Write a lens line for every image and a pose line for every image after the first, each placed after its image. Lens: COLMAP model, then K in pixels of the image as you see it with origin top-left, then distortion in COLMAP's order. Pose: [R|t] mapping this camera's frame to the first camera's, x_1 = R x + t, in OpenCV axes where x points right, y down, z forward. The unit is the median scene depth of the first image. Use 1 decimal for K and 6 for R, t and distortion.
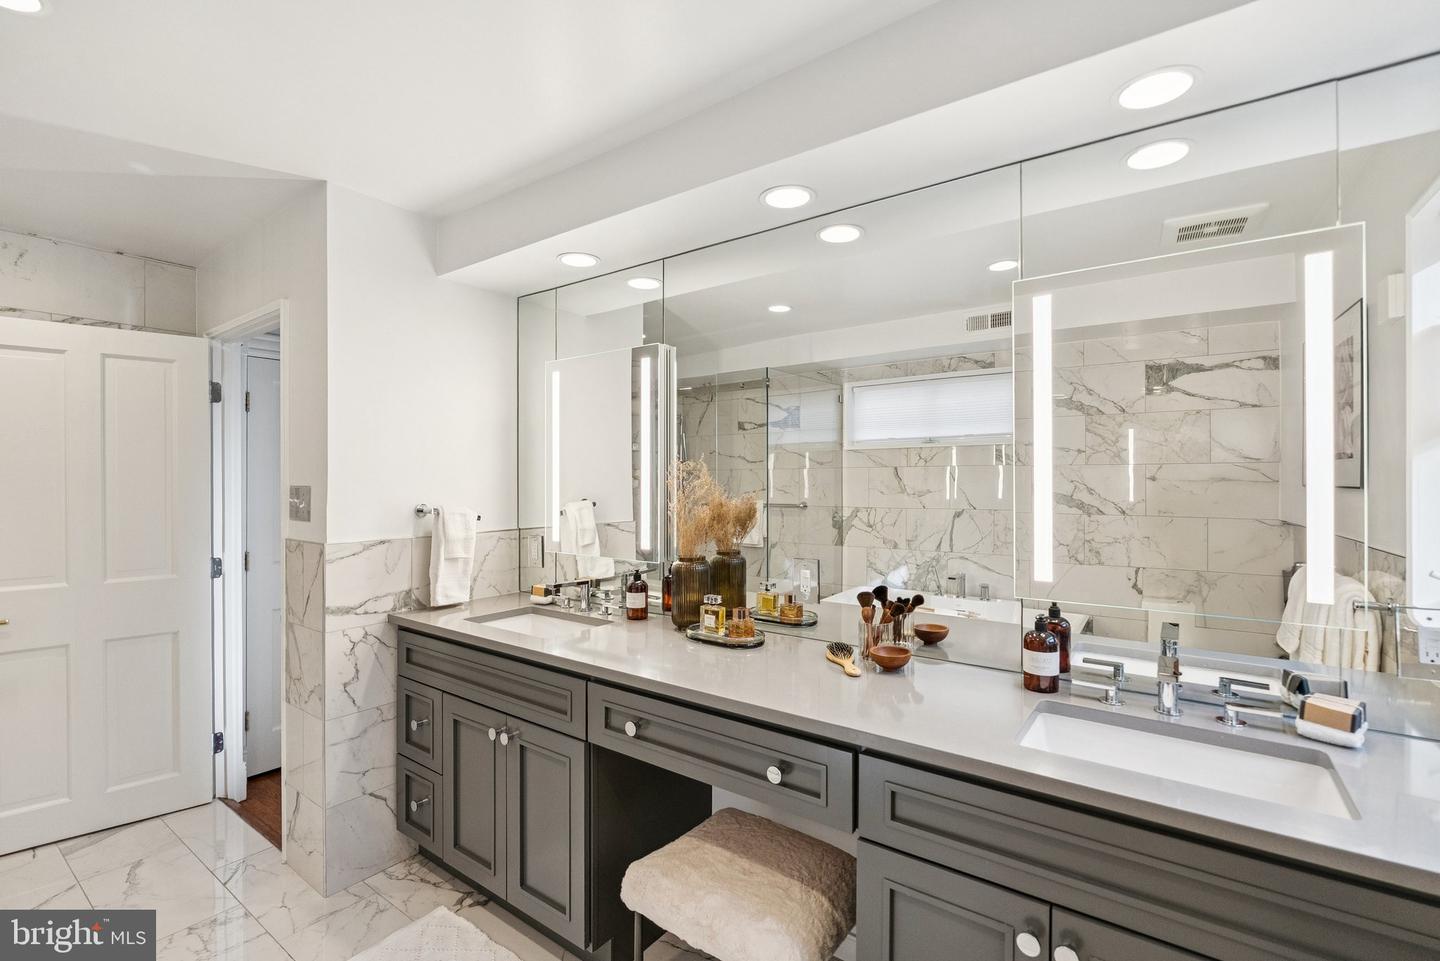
lens RADIAL K [[646.1, 0, 713.6], [0, 646.1, 480.7], [0, 0, 1]] dist [-0.003901, -0.000825]
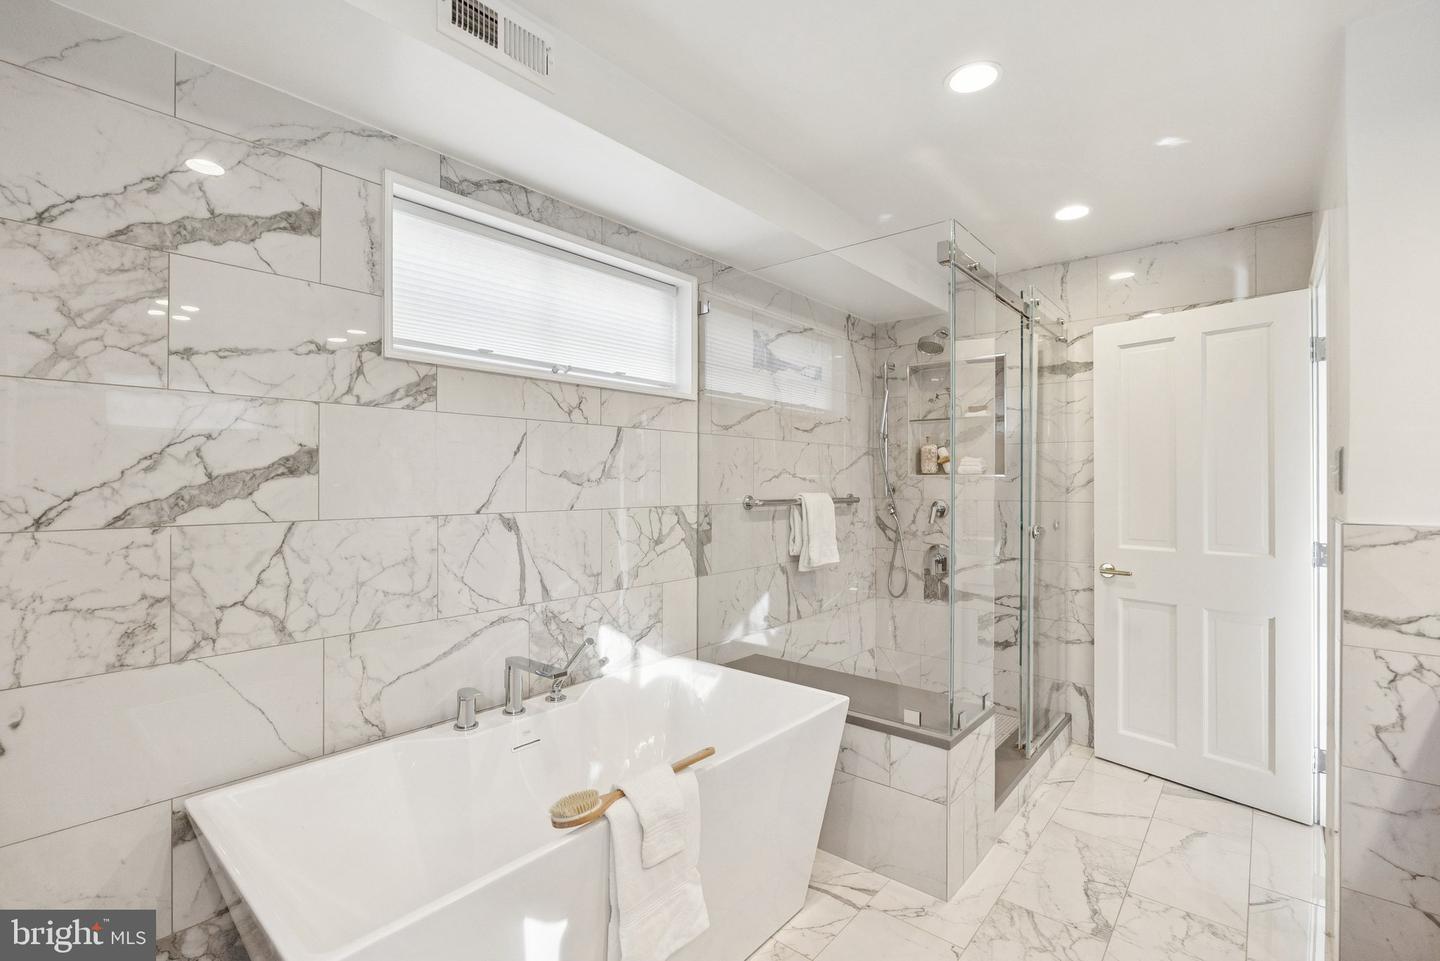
lens RADIAL K [[646.1, 0, 714.0], [0, 646.1, 475.8], [0, 0, 1]] dist [-0.003901, -0.000825]
pose [[-0.069929, -0.004192, -0.997543, 0.167733], [-0.007110, 0.999968, -0.003704, 0.049878], [0.997527, 0.006834, -0.069957, 0.324004]]
